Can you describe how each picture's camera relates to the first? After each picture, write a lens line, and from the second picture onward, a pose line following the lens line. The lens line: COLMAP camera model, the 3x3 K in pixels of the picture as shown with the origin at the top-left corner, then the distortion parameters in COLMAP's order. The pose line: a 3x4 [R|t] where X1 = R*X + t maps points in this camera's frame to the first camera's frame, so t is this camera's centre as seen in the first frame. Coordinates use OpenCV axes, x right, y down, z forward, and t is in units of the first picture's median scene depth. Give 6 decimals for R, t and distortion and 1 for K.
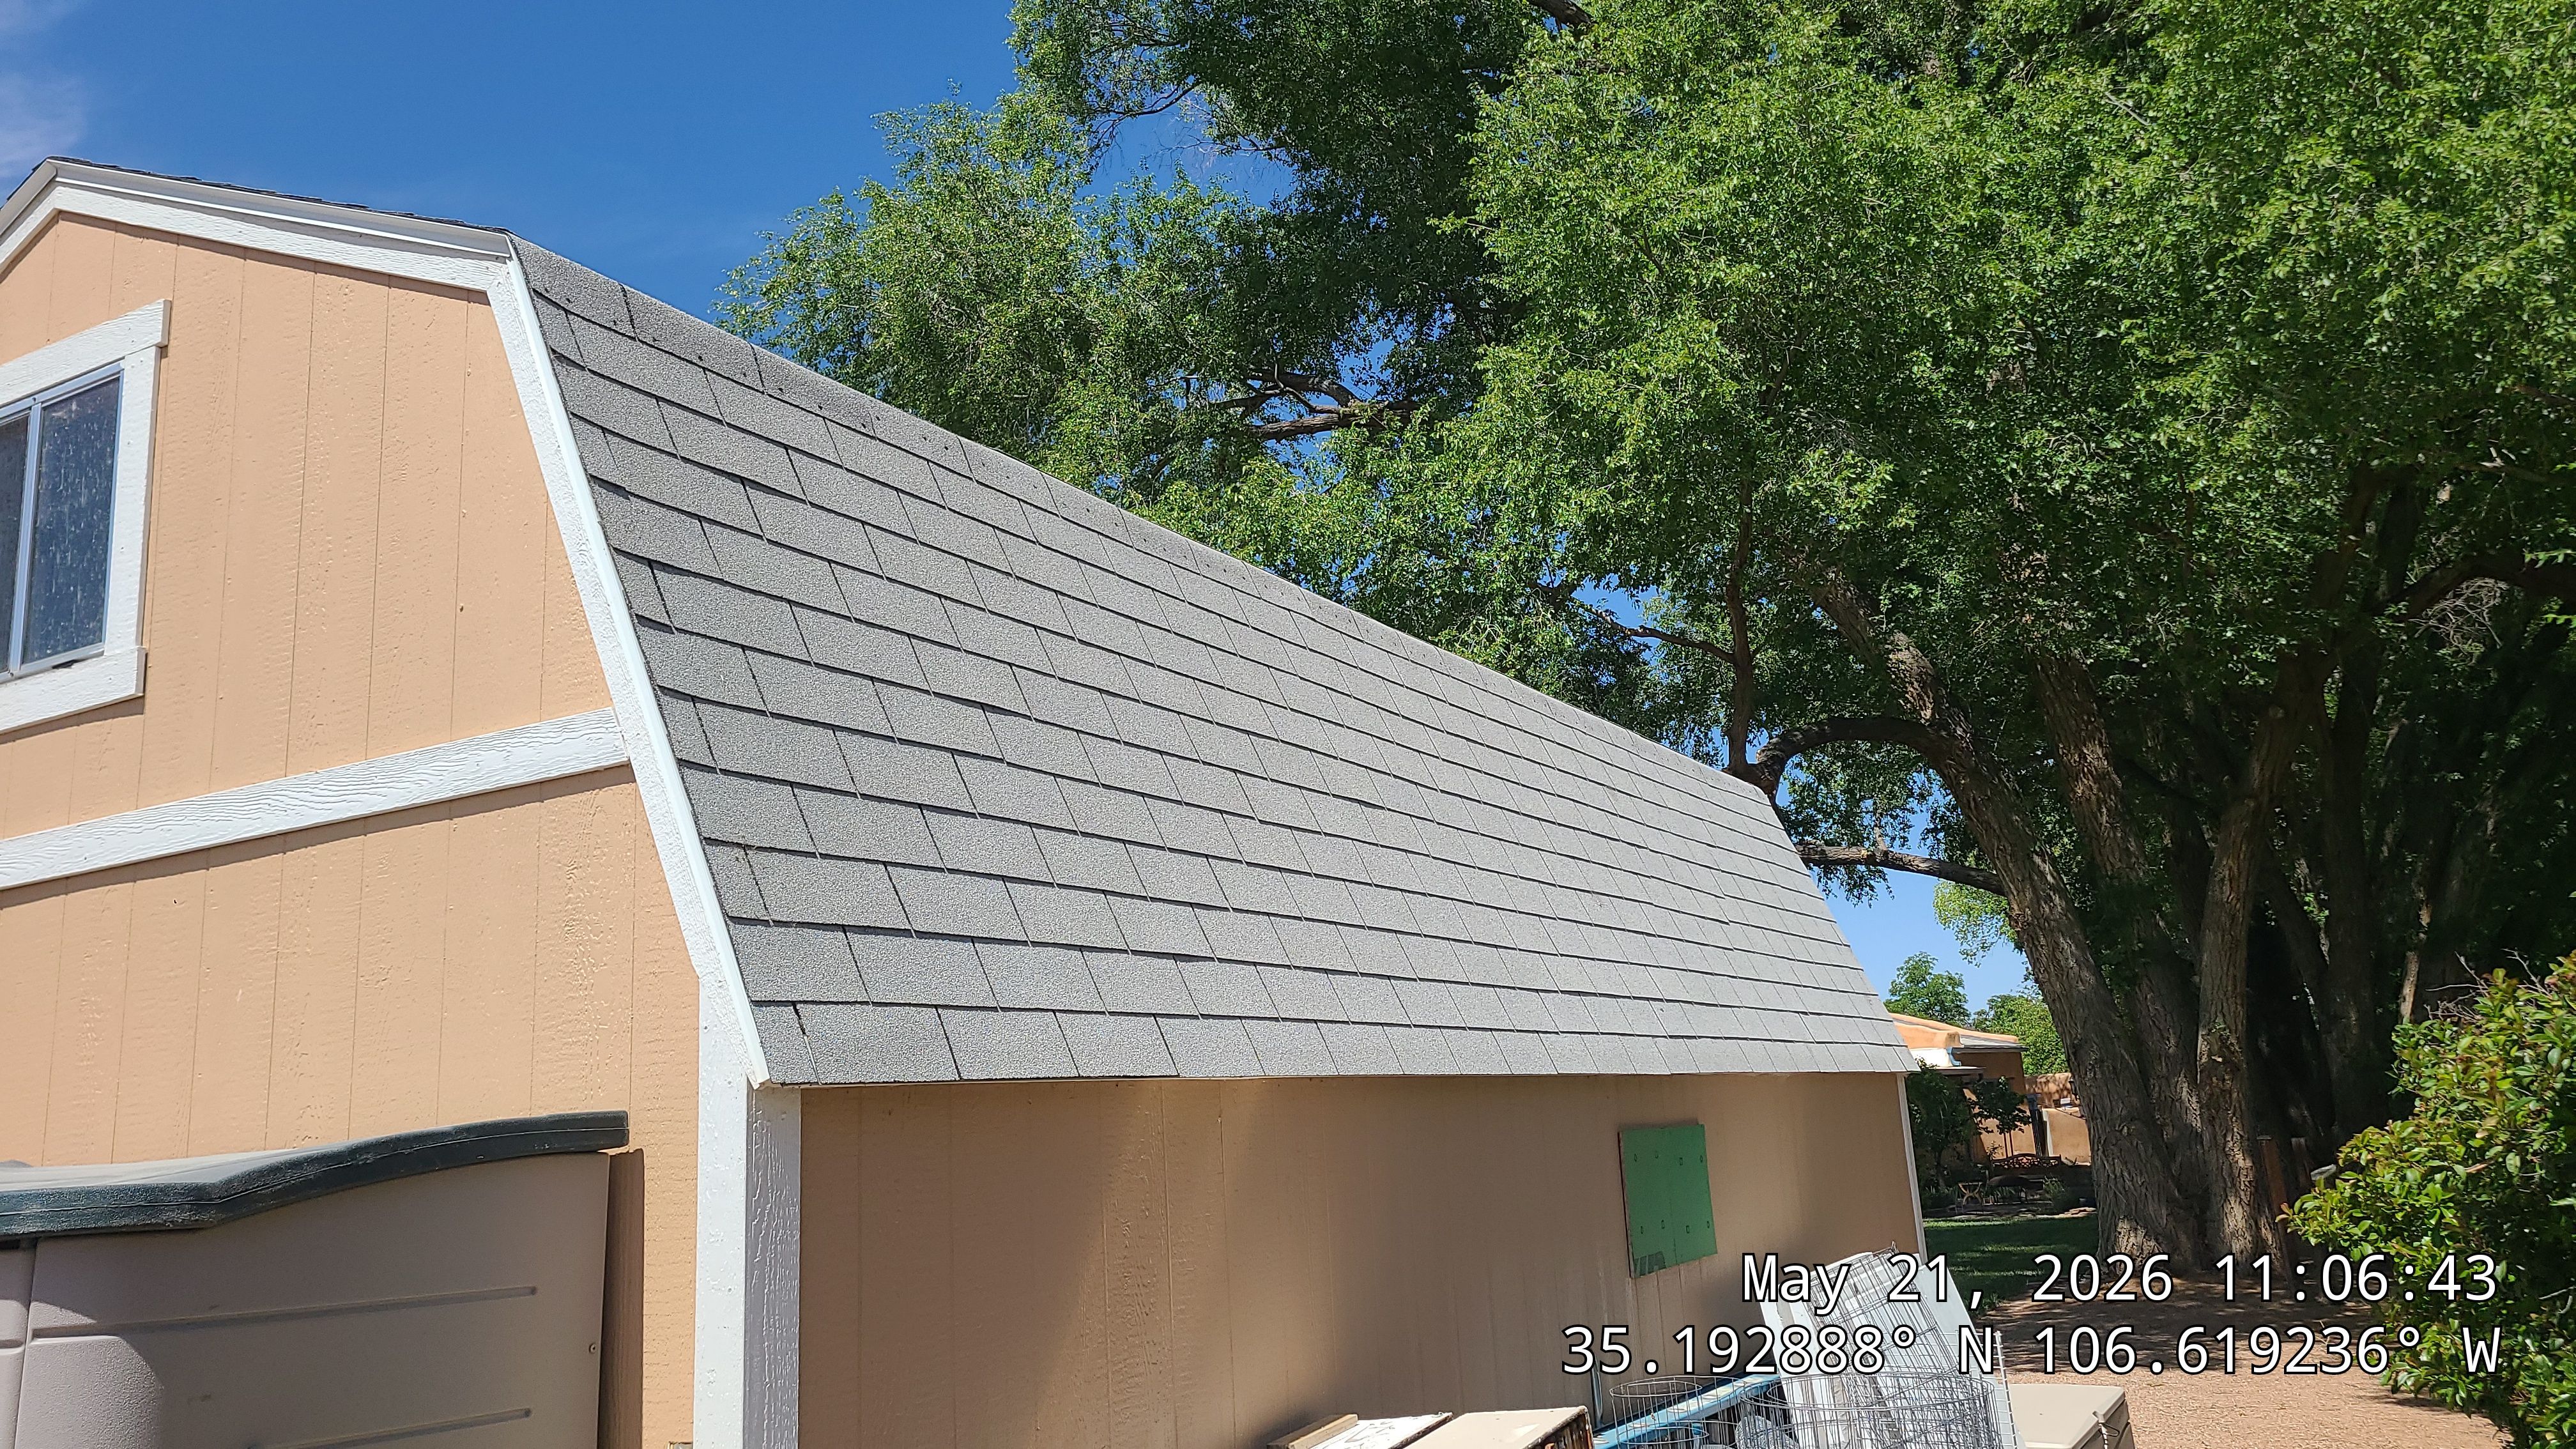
lens RADIAL K [[2022.1, 0, 1296.8], [0, 2022.1, 644.0], [0, 0, 1]] dist [0.055228, -0.004542]
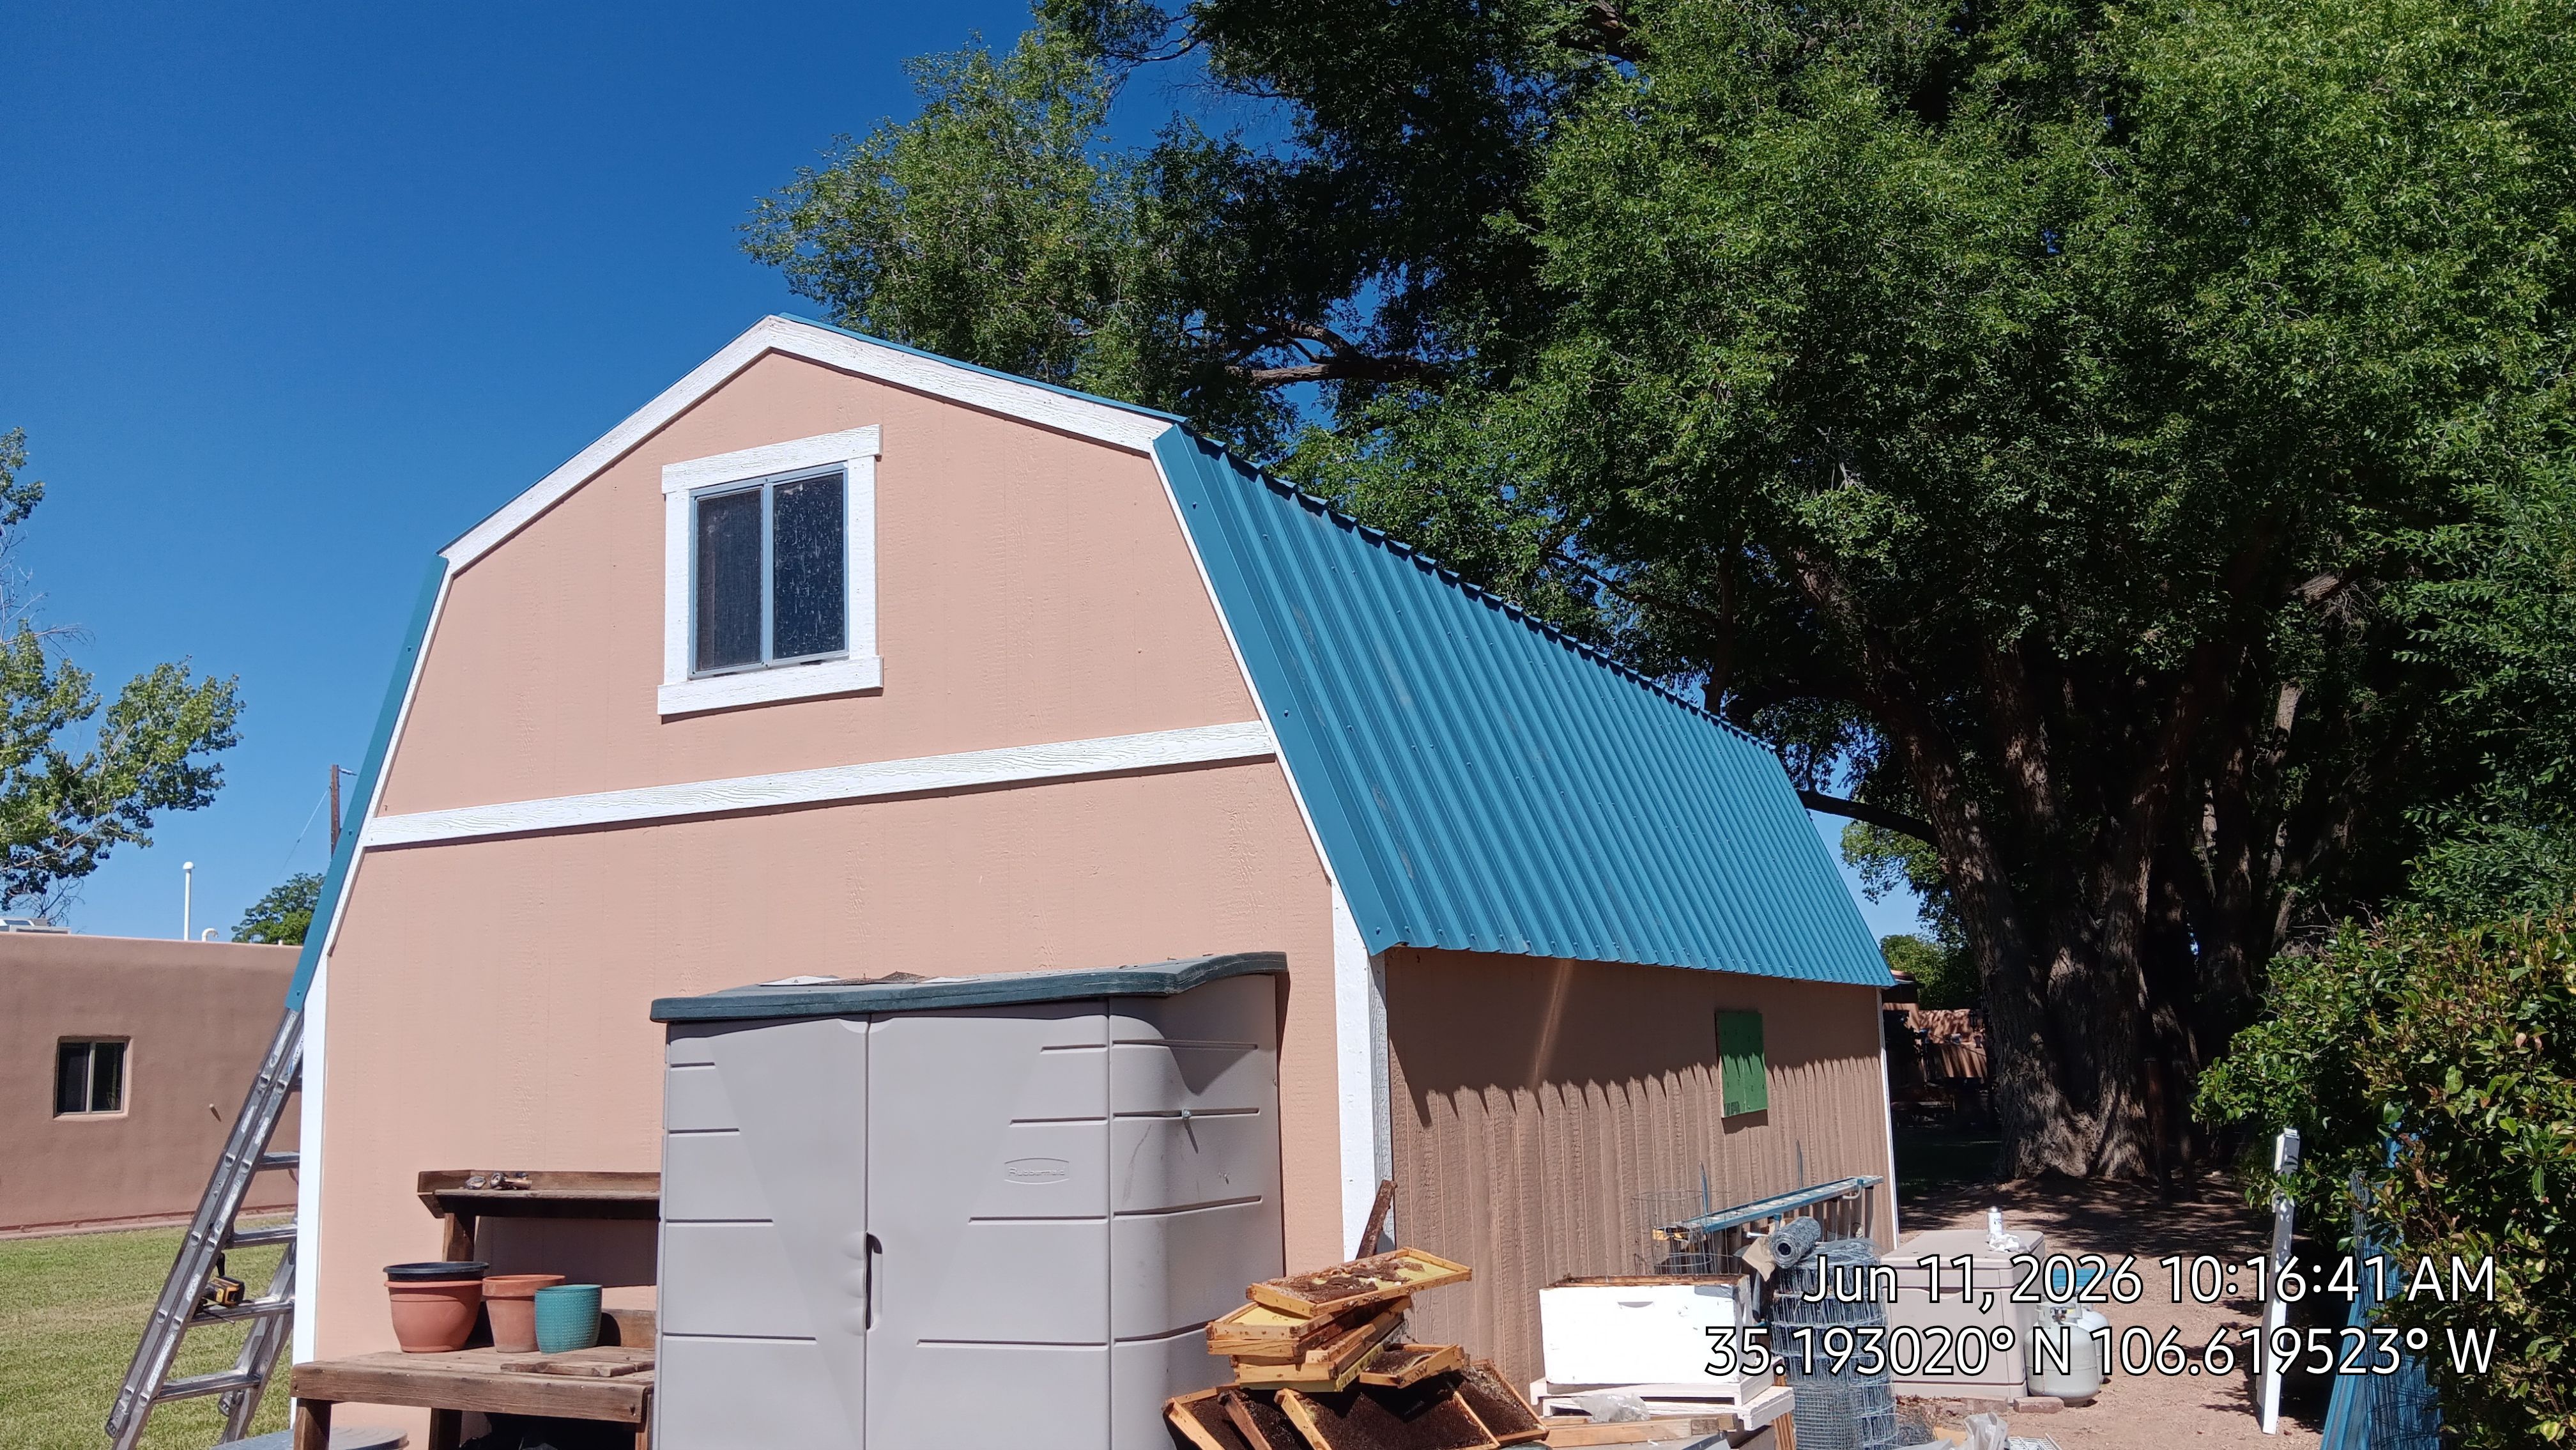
lens RADIAL K [[2105.4, 0, 1288.0], [0, 2105.4, 725.0], [0, 0, 1]] dist [0.072741, -0.154100]
pose [[0.997989, 0.038083, 0.050681, -0.195826], [-0.042084, 0.995875, 0.080390, -0.051787], [-0.047411, -0.082361, 0.995474, -0.359722]]
